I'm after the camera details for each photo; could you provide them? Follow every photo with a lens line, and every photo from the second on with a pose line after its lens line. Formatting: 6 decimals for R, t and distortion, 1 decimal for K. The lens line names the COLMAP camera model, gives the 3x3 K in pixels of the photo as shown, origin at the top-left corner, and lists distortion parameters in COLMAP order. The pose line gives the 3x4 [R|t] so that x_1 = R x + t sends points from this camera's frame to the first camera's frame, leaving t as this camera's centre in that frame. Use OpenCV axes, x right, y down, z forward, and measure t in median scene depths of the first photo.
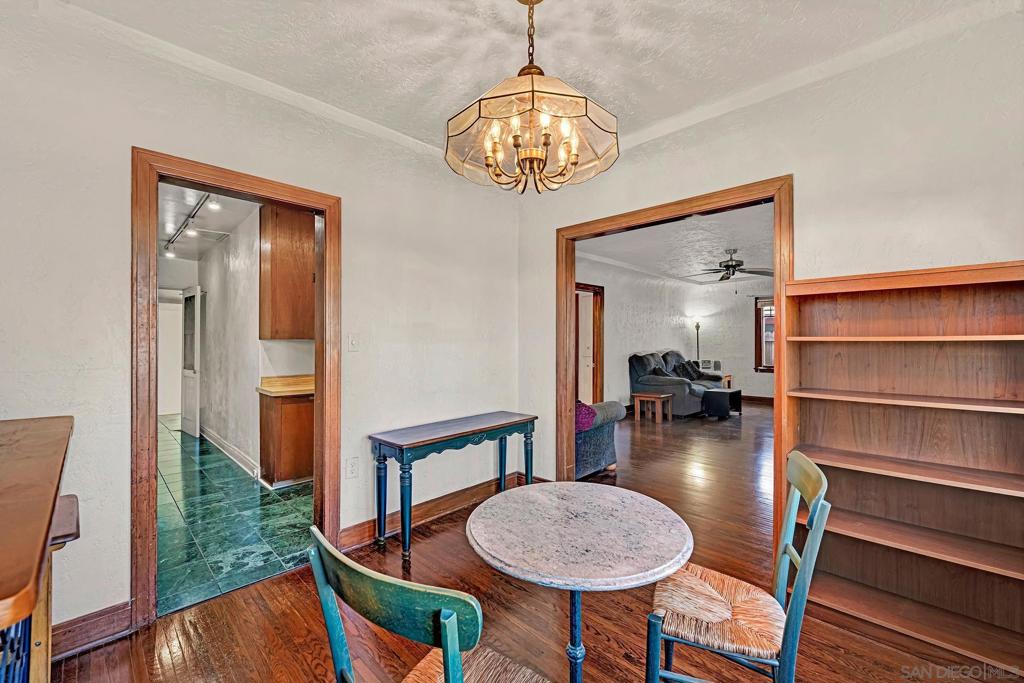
lens RADIAL K [[422.0, 0, 521.3], [0, 422.0, 342.2], [0, 0, 1]] dist [-0.001249, -0.005701]
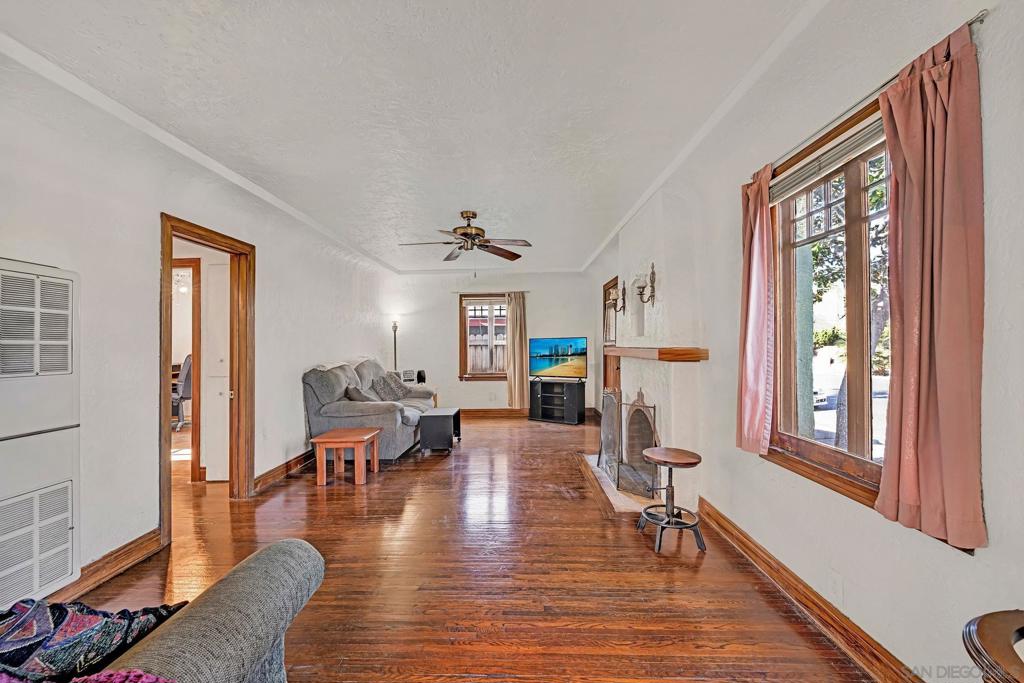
lens RADIAL K [[422.0, 0, 517.8], [0, 422.0, 339.6], [0, 0, 1]] dist [-0.001249, -0.005701]
pose [[0.734728, 0.001078, 0.678361, 0.069523], [0.010729, 0.999855, -0.013210, -0.001603], [-0.678277, 0.016984, 0.734610, 0.340005]]
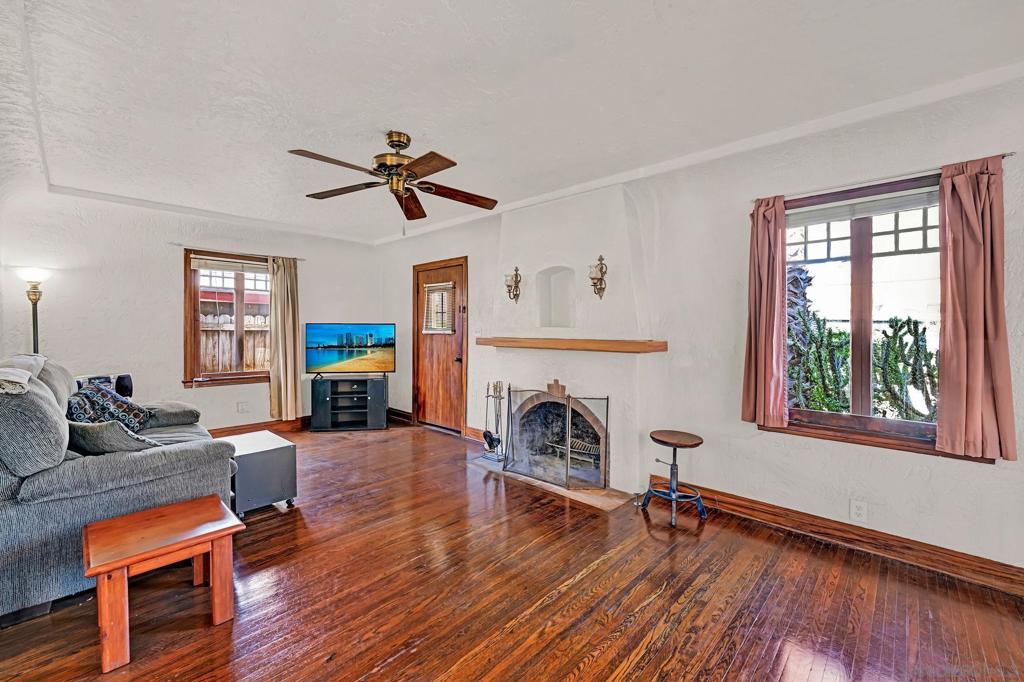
lens RADIAL K [[422.0, 0, 516.3], [0, 422.0, 333.7], [0, 0, 1]] dist [-0.001249, -0.005701]
pose [[-0.003421, -0.005428, 0.999979, 0.027036], [-0.006824, 0.999962, 0.005404, -0.005641], [-0.999971, -0.006805, -0.003458, 0.682935]]
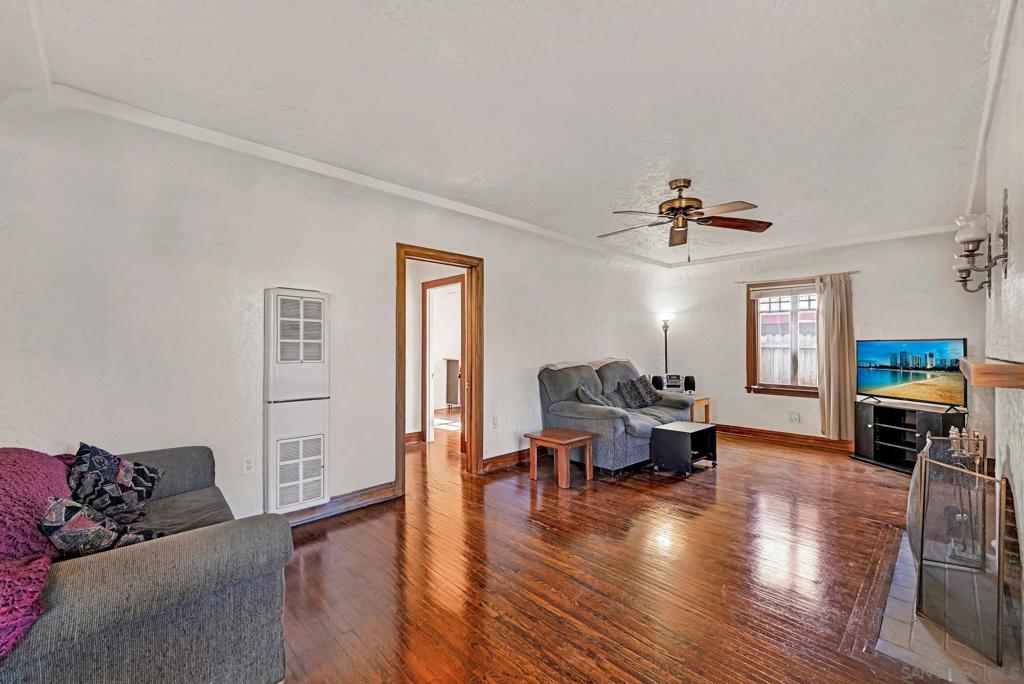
lens RADIAL K [[422.0, 0, 505.9], [0, 422.0, 342.8], [0, 0, 1]] dist [-0.001249, -0.005701]
pose [[0.998536, 0.008547, -0.053409, 0.232584], [-0.008881, 0.999942, -0.006011, -0.003901], [0.053355, 0.006476, 0.998555, 0.342067]]
